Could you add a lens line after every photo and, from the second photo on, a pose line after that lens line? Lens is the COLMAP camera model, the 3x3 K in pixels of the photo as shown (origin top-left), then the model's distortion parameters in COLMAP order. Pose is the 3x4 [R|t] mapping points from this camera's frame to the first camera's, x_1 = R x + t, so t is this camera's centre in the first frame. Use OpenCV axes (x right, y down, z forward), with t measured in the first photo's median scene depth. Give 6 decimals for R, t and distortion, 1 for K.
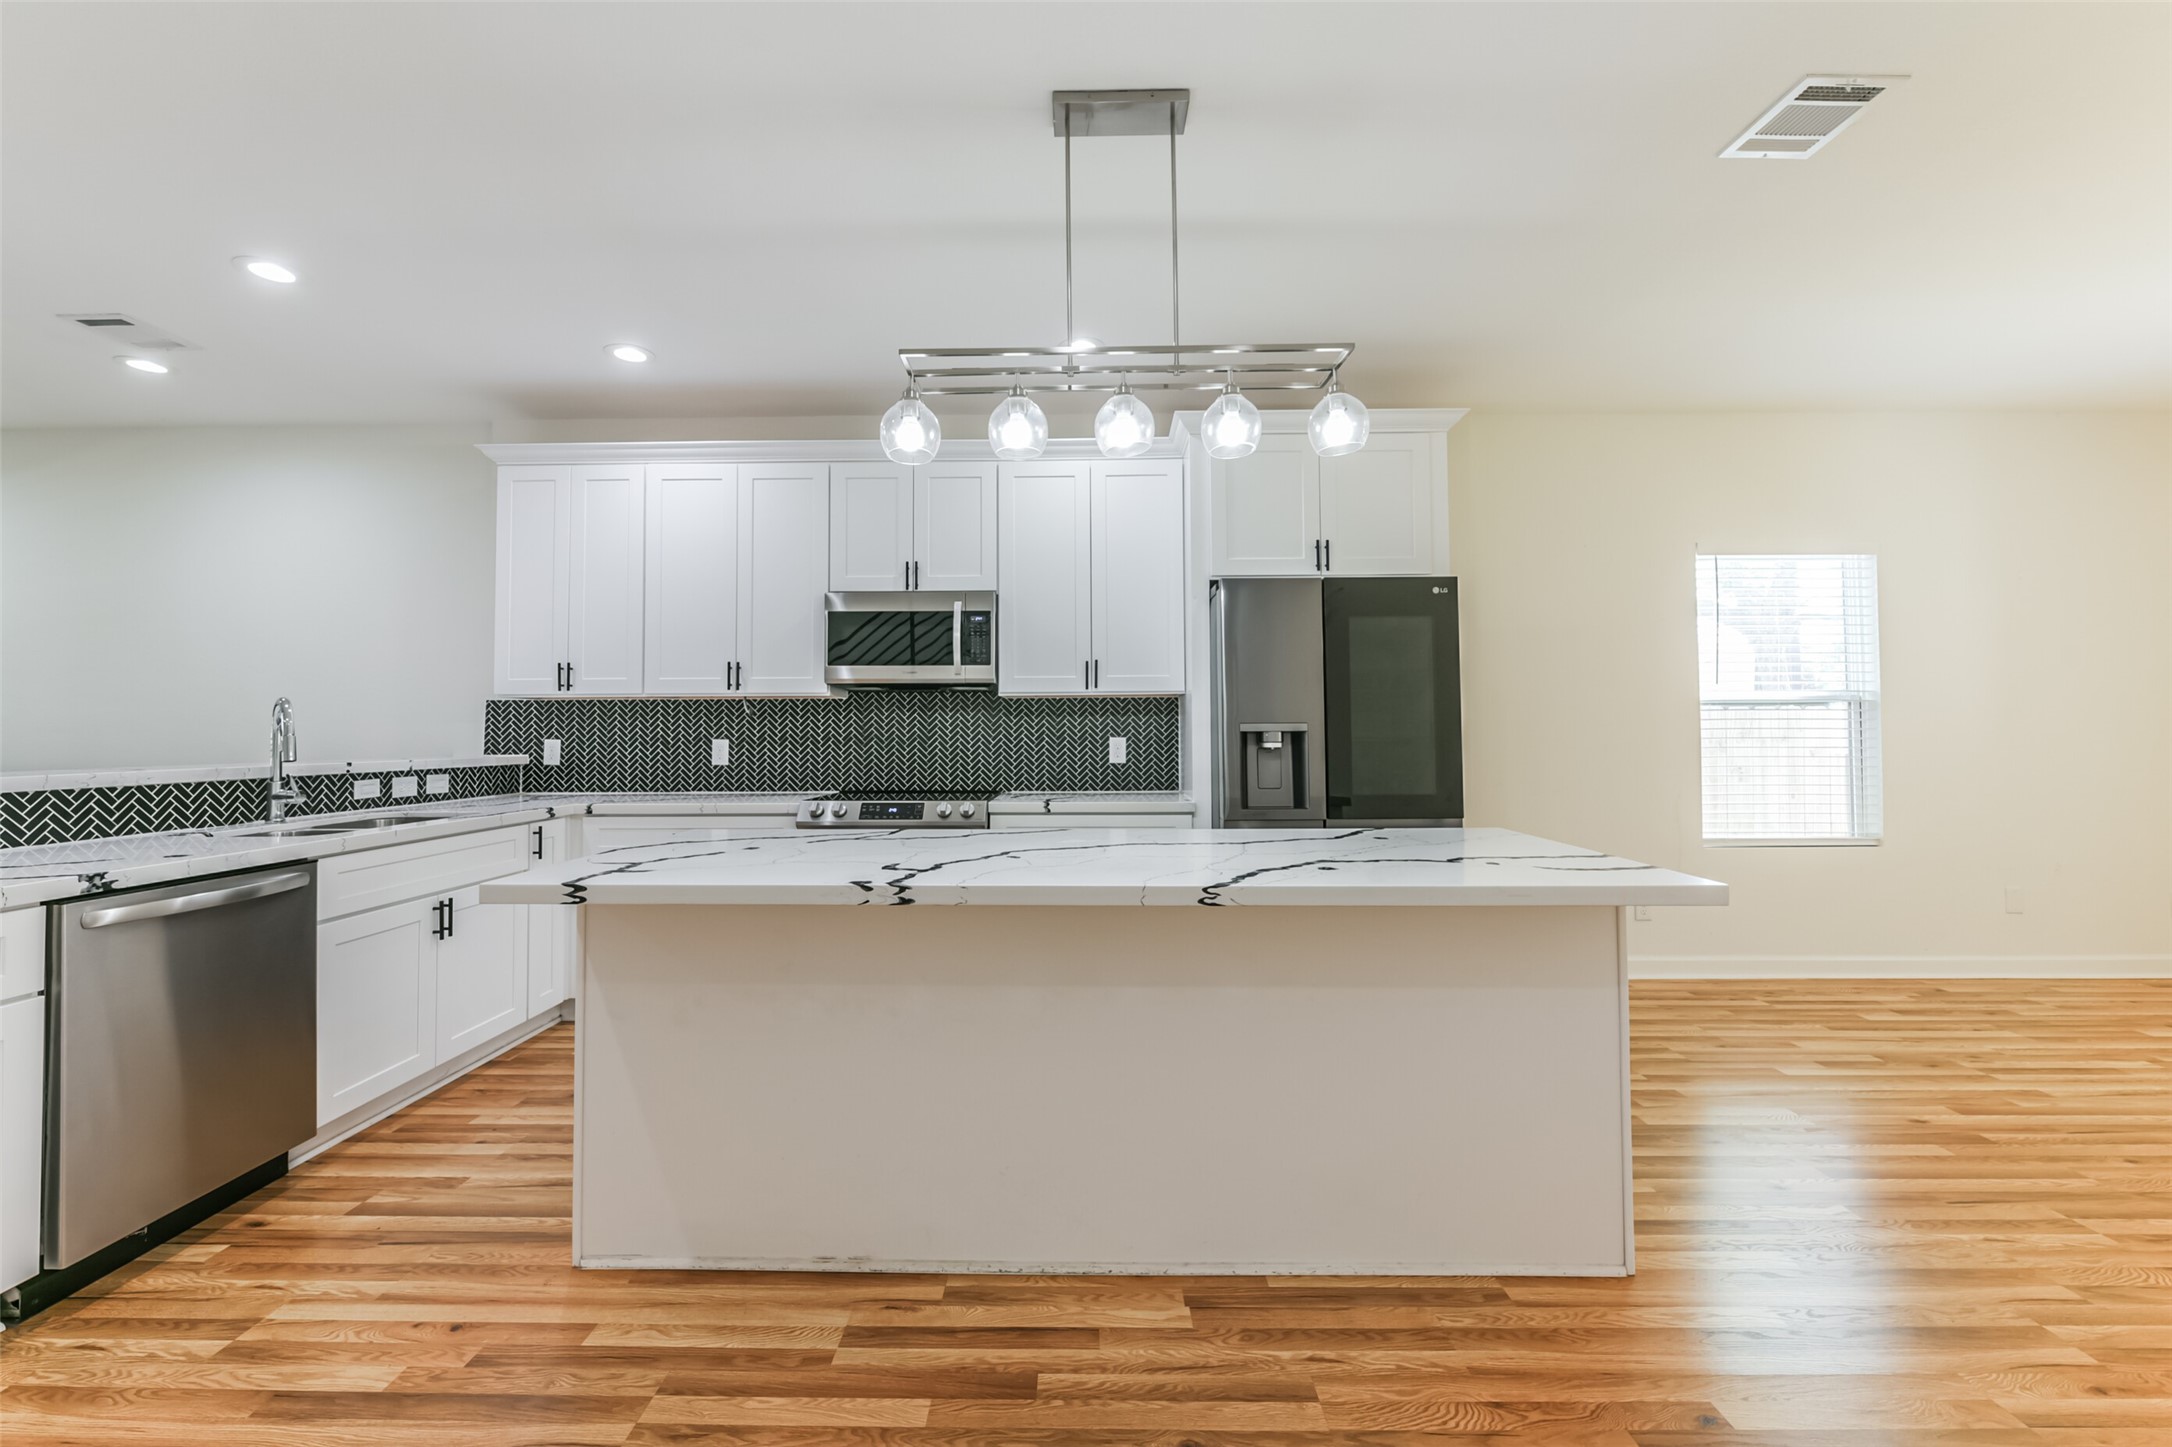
lens RADIAL K [[866.6, 0, 1075.8], [0, 866.6, 699.4], [0, 0, 1]] dist [-0.004333, -0.000793]
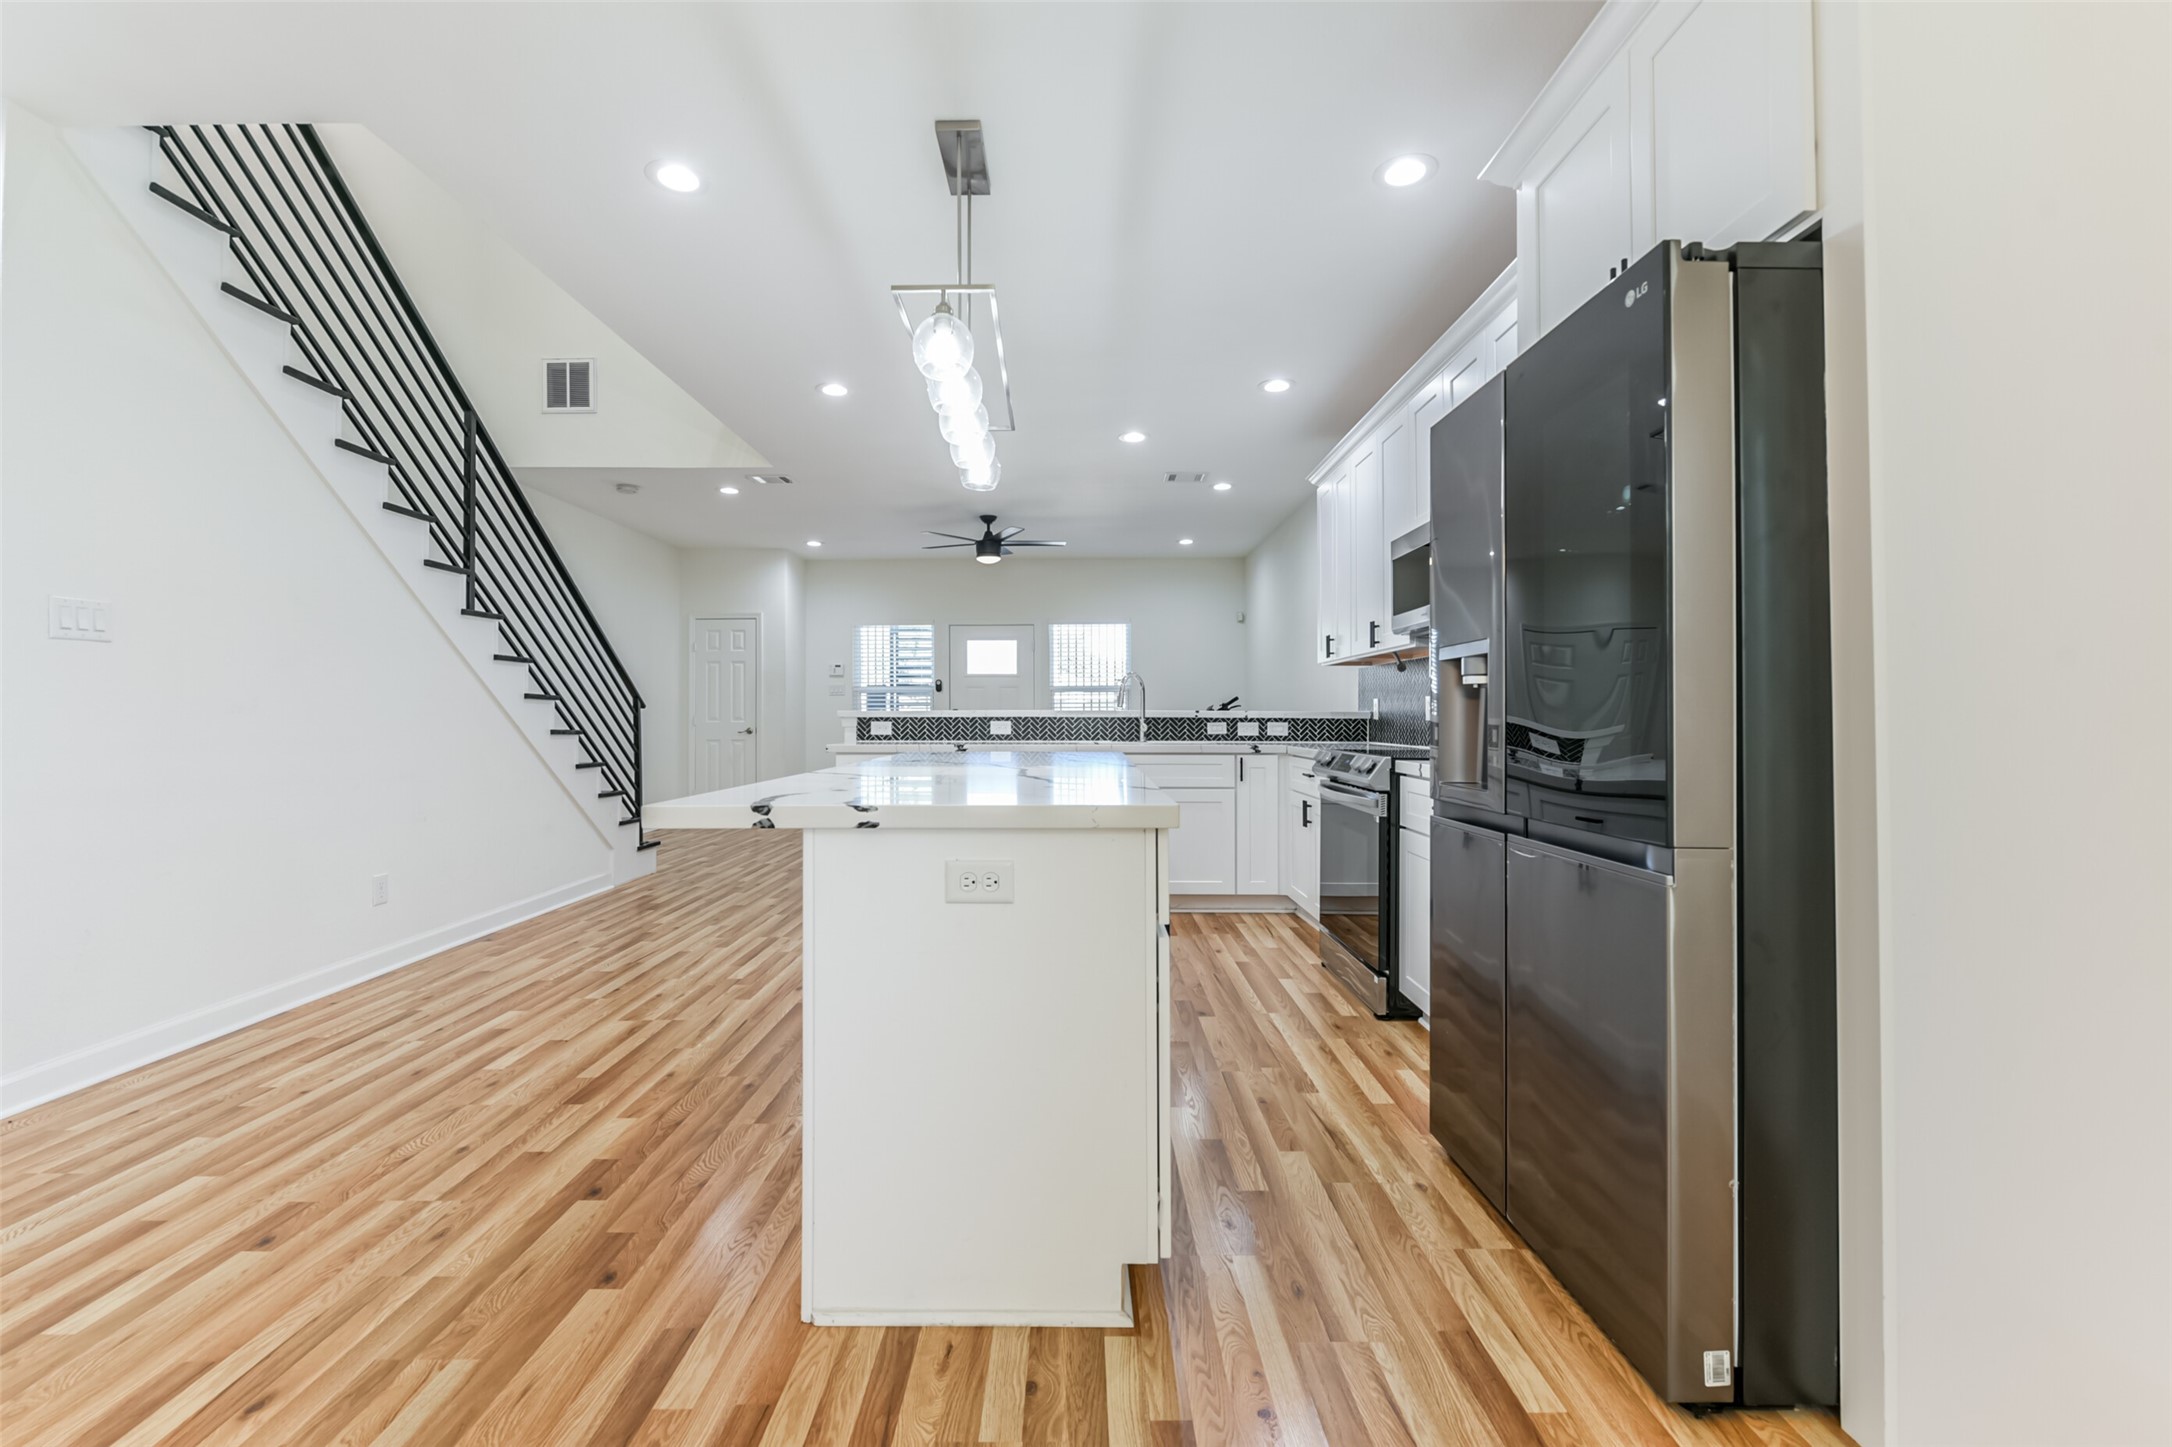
lens RADIAL K [[928.5, 0, 1070.9], [0, 928.5, 699.7], [0, 0, 1]] dist [-0.002928, -0.000967]
pose [[0.005835, -0.013483, -0.999892, 0.862797], [0.033242, 0.999359, -0.013281, 0.065001], [0.999430, -0.033161, 0.006279, 0.720088]]
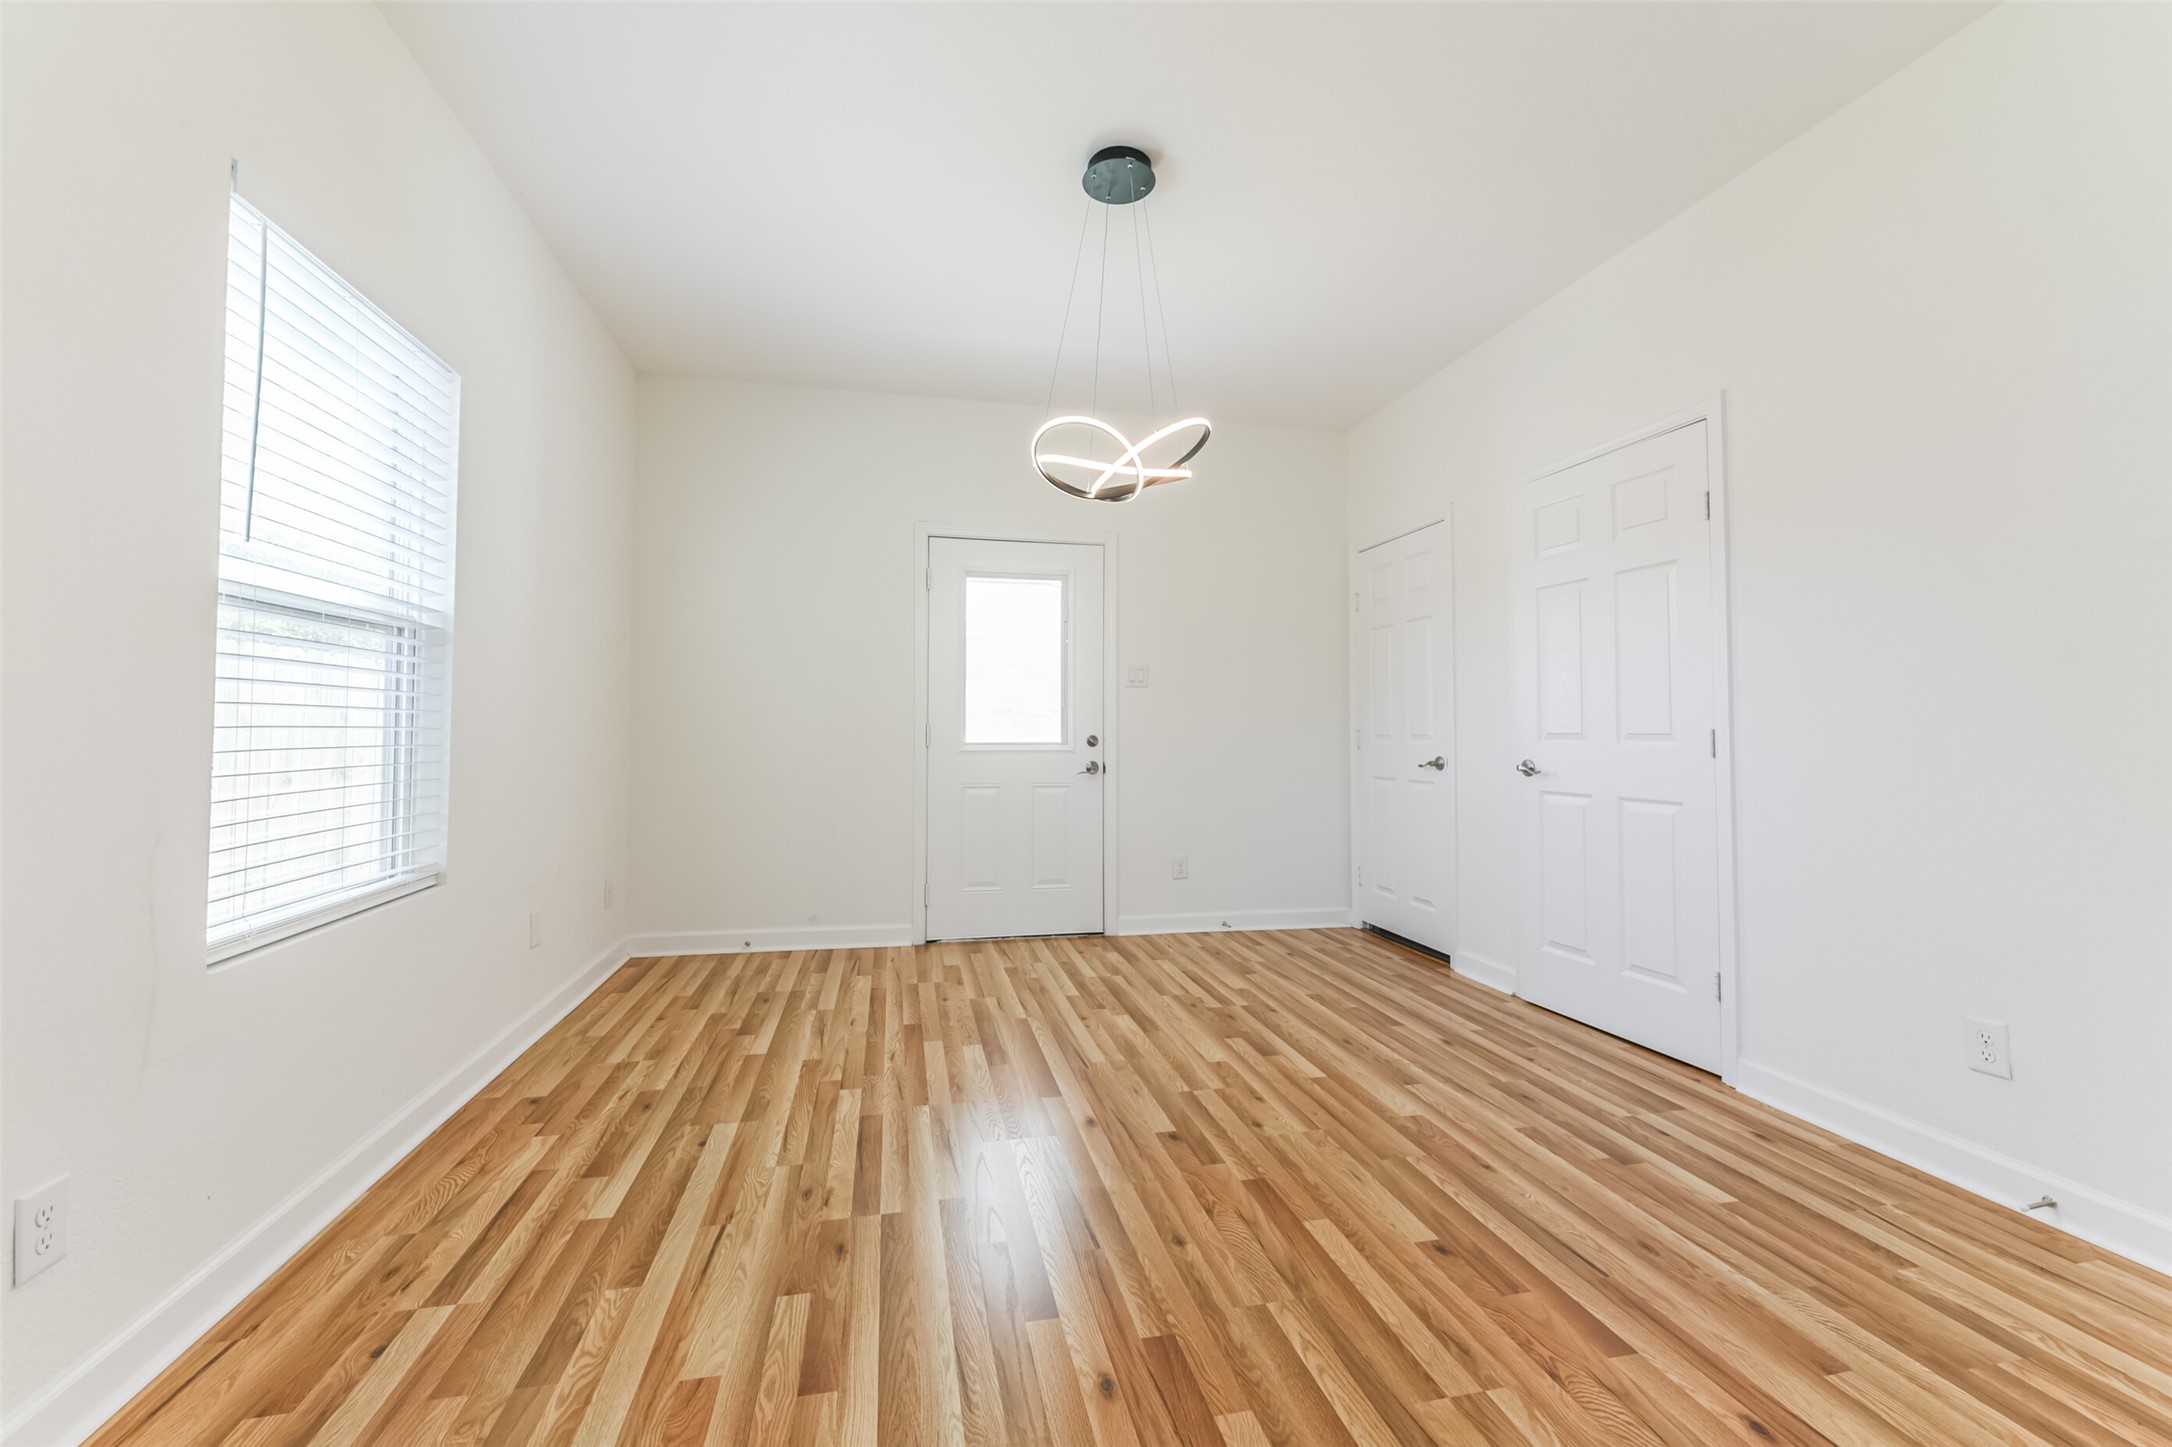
lens RADIAL K [[861.3, 0, 1074.0], [0, 861.3, 702.3], [0, 0, 1]] dist [-0.002814, -0.000770]
pose [[-0.218395, 0.031567, 0.975350, 0.358432], [-0.036011, 0.998535, -0.040380, 0.072137], [-0.975196, -0.043942, -0.216938, 0.910115]]
